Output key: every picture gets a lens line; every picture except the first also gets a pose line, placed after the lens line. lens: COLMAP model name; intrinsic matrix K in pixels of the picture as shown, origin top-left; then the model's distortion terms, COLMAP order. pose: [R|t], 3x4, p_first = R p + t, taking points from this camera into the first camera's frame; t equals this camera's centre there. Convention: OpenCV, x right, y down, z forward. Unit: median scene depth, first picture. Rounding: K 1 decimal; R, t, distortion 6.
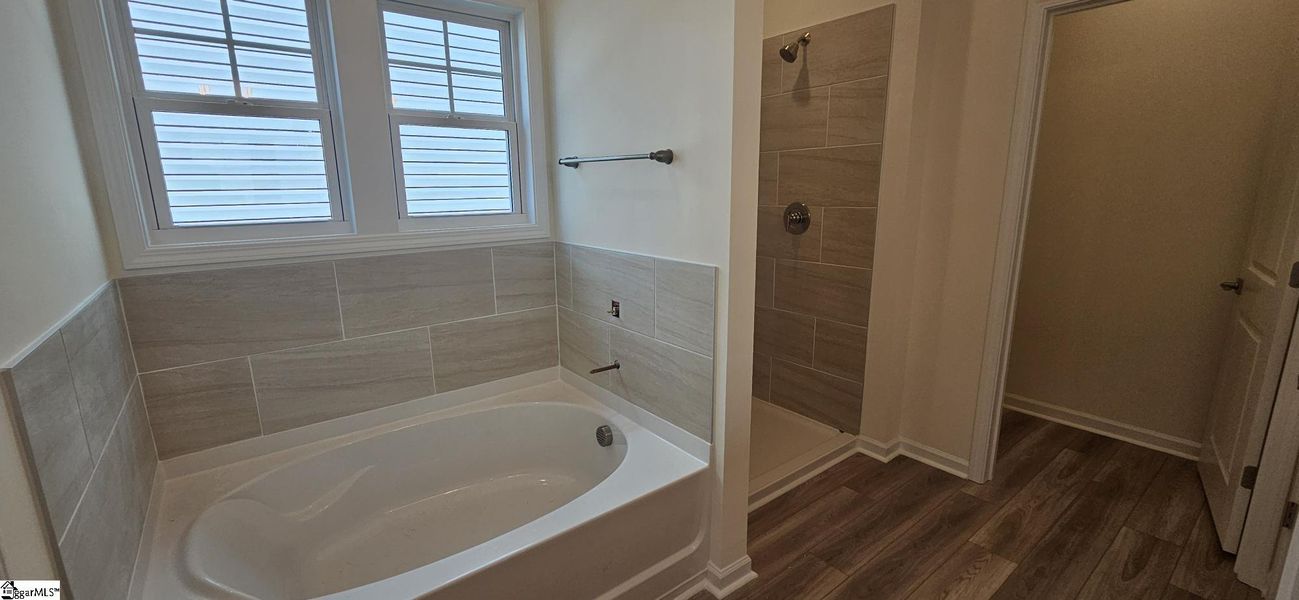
lens RADIAL K [[534.7, 0, 646.3], [0, 534.7, 296.3], [0, 0, 1]] dist [0.001178, -0.000087]
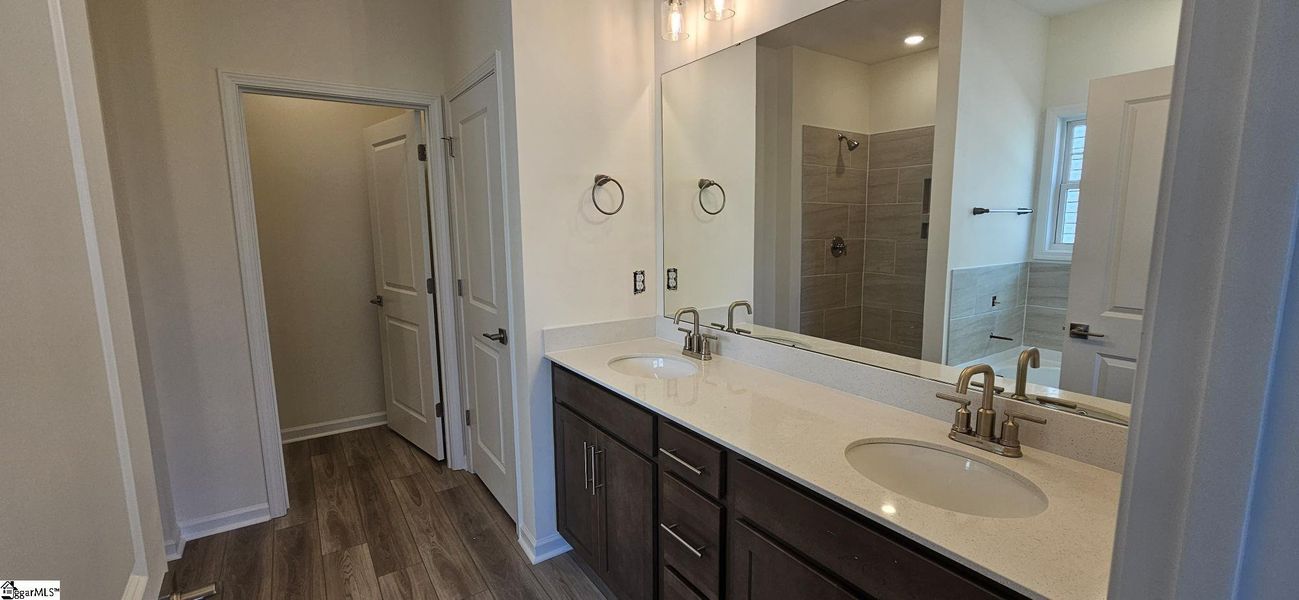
lens RADIAL K [[534.7, 0, 645.3], [0, 534.7, 300.9], [0, 0, 1]] dist [0.001178, -0.000087]
pose [[0.073989, -0.132871, 0.988368, -0.341361], [0.207053, 0.971535, 0.115108, -0.038813], [-0.975528, 0.196127, 0.099394, 0.129008]]
